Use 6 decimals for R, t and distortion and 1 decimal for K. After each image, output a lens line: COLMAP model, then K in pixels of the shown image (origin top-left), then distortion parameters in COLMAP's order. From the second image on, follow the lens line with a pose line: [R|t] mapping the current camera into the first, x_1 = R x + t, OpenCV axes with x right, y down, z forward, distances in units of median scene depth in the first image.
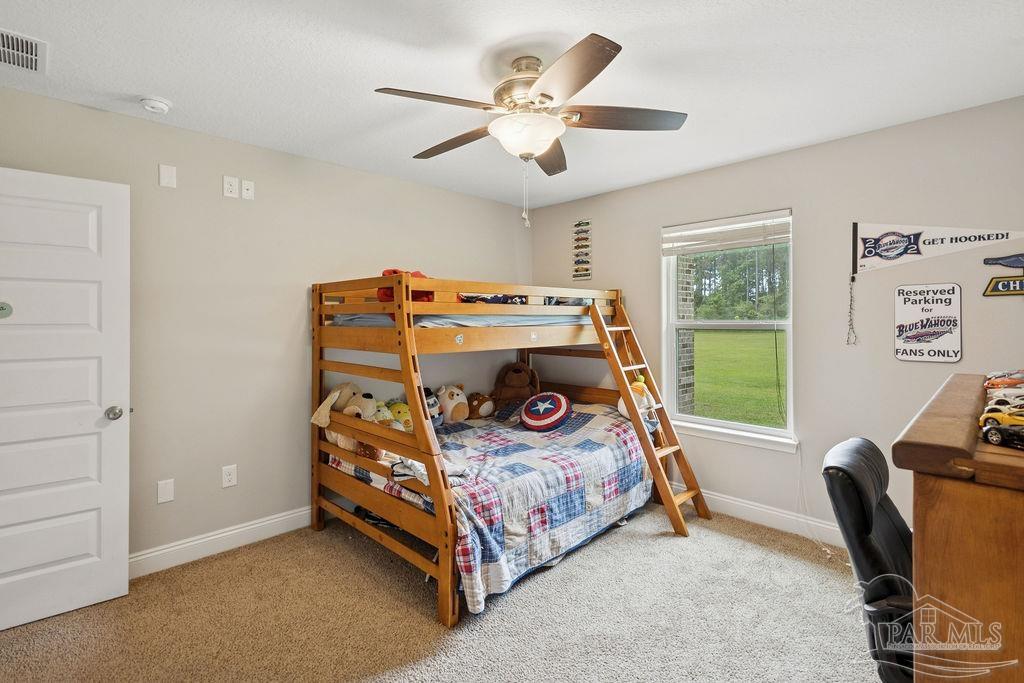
lens RADIAL K [[478.1, 0, 491.0], [0, 478.1, 317.8], [0, 0, 1]] dist [-0.001030, -0.000735]
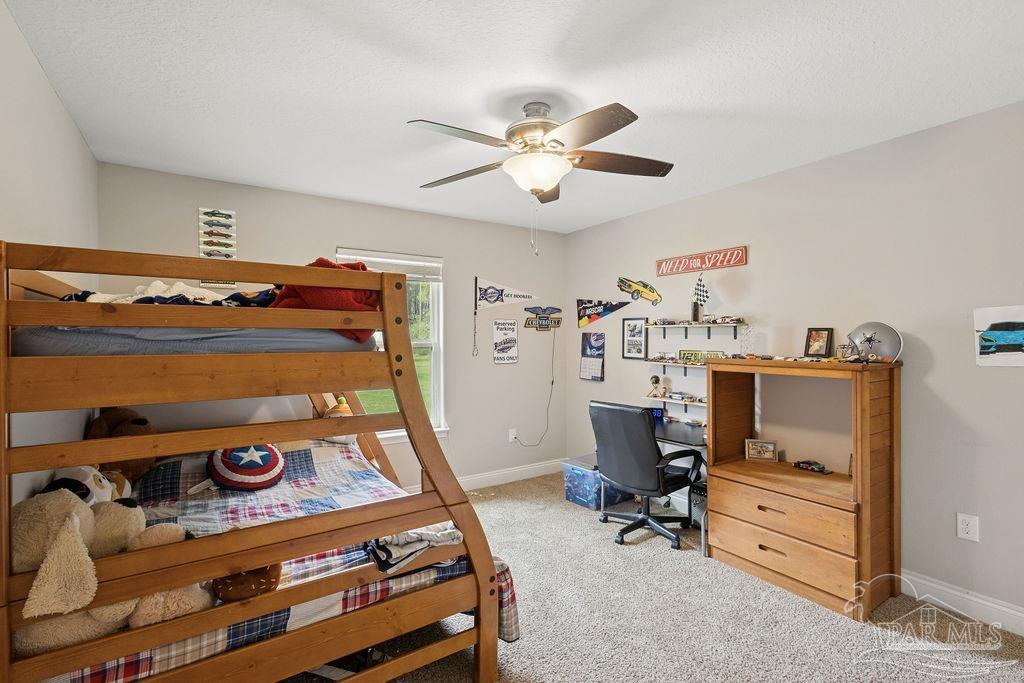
lens RADIAL K [[478.1, 0, 511.4], [0, 478.1, 340.4], [0, 0, 1]] dist [-0.001030, -0.000735]
pose [[0.164590, -0.001139, 0.986361, -0.801837], [-0.003165, 0.999994, 0.001683, 0.004011], [-0.986357, -0.003398, 0.164585, 0.678656]]
